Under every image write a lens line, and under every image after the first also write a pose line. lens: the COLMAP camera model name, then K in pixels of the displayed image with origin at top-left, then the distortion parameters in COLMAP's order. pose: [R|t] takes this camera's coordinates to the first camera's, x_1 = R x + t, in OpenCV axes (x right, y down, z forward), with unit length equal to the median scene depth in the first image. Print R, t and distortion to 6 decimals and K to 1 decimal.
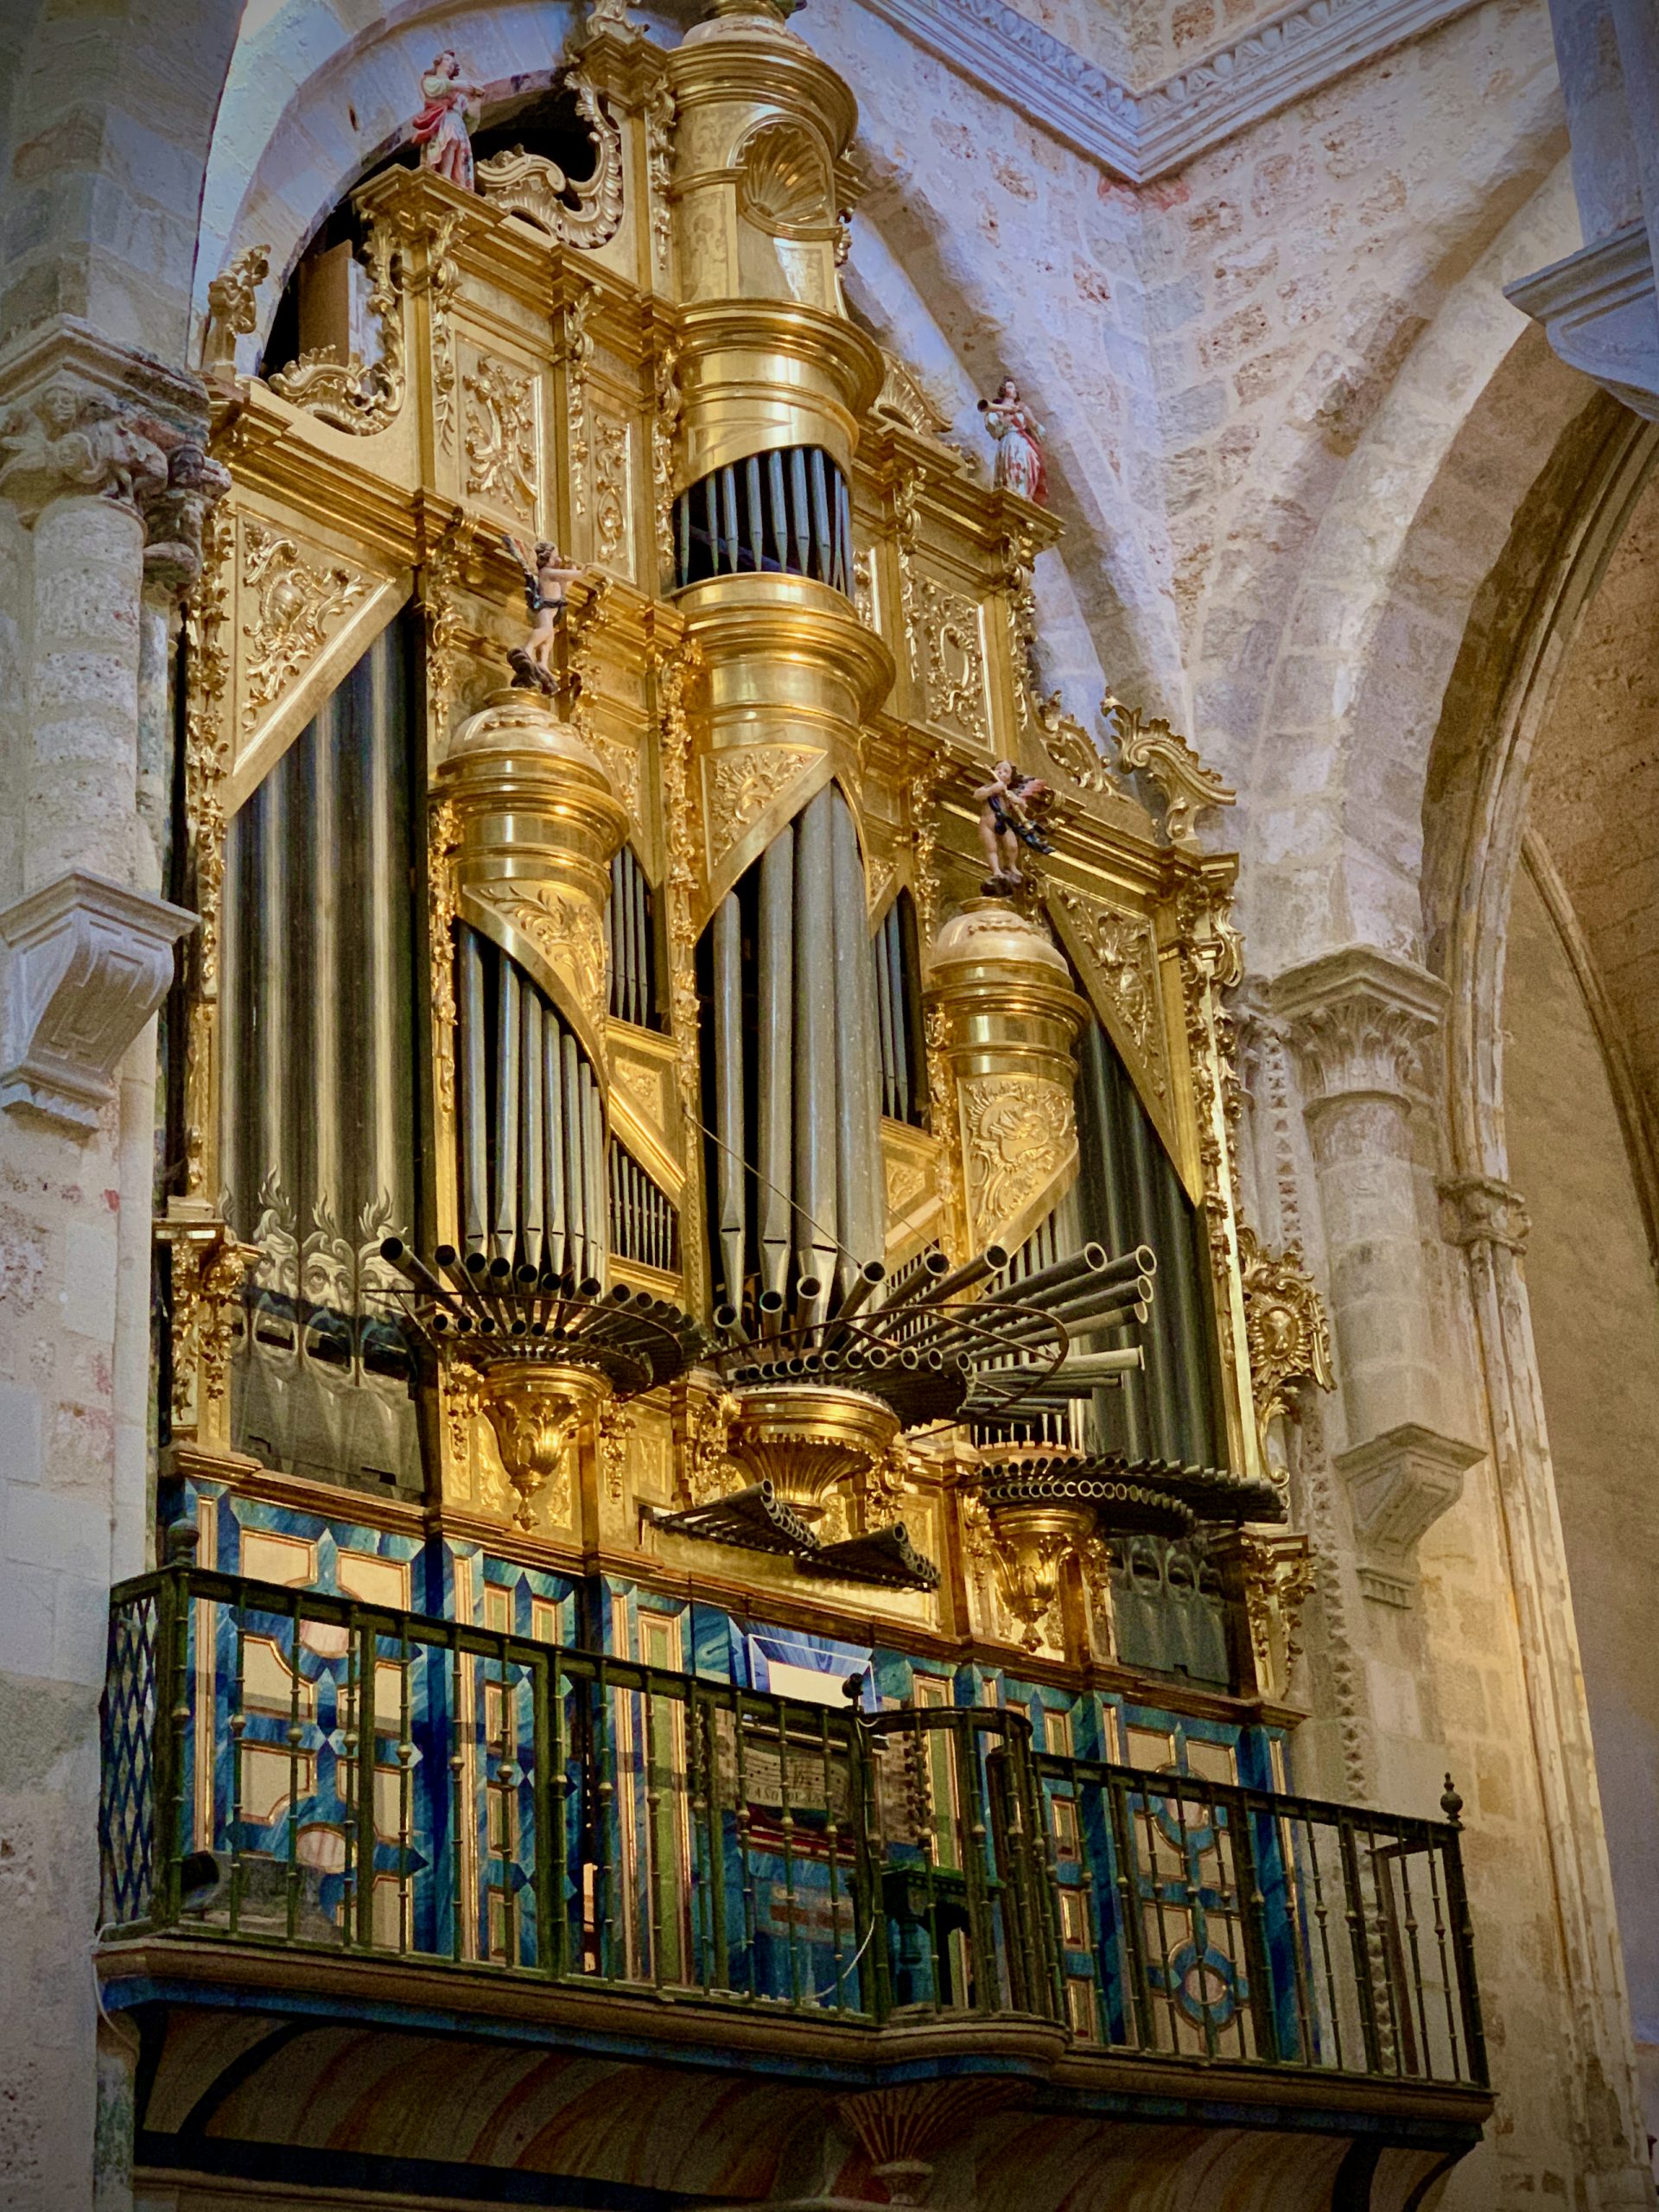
lens RADIAL K [[3707.5, 0, 861.5], [0, 3707.5, 993.7], [0, 0, 1]] dist [0.027327, 0.000000]
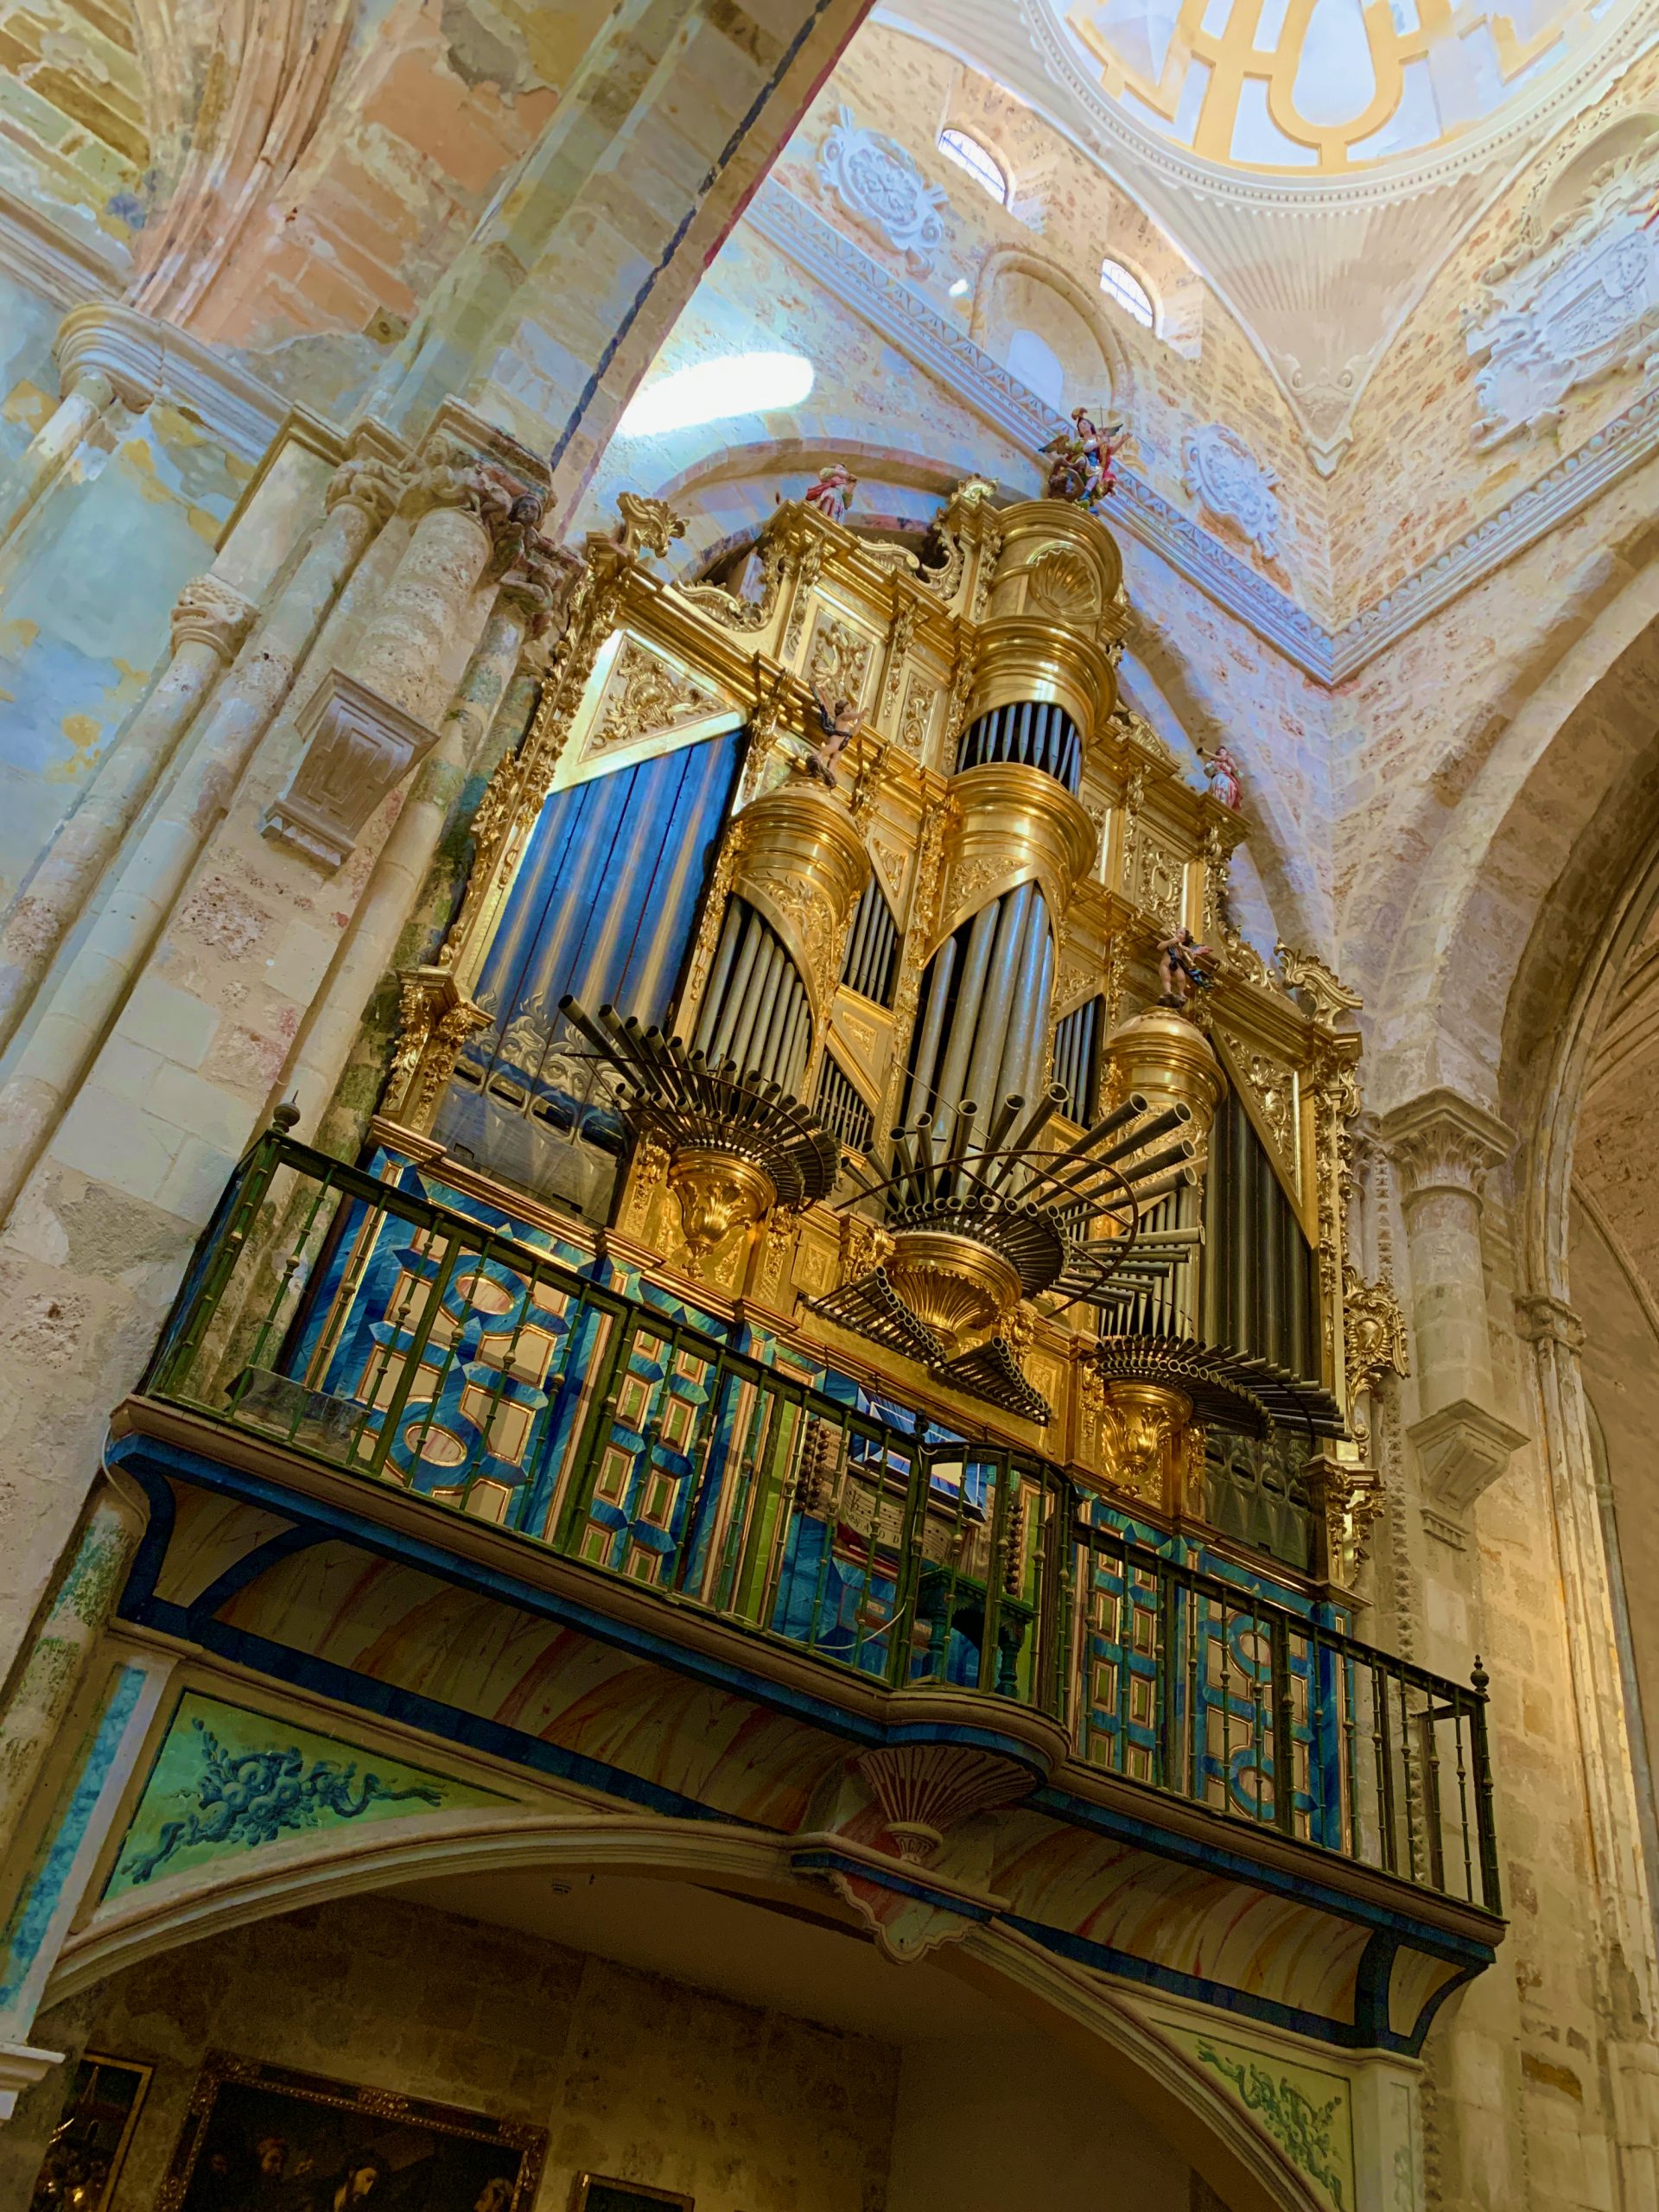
lens RADIAL K [[1677.5, 0, 852.3], [0, 1677.5, 1091.2], [0, 0, 1]] dist [0.028864, -0.032175]
pose [[0.959228, 0.035192, -0.280433, 0.104397], [-0.097575, 0.972446, -0.211725, 0.160355], [0.265256, 0.230455, 0.936232, 0.349770]]
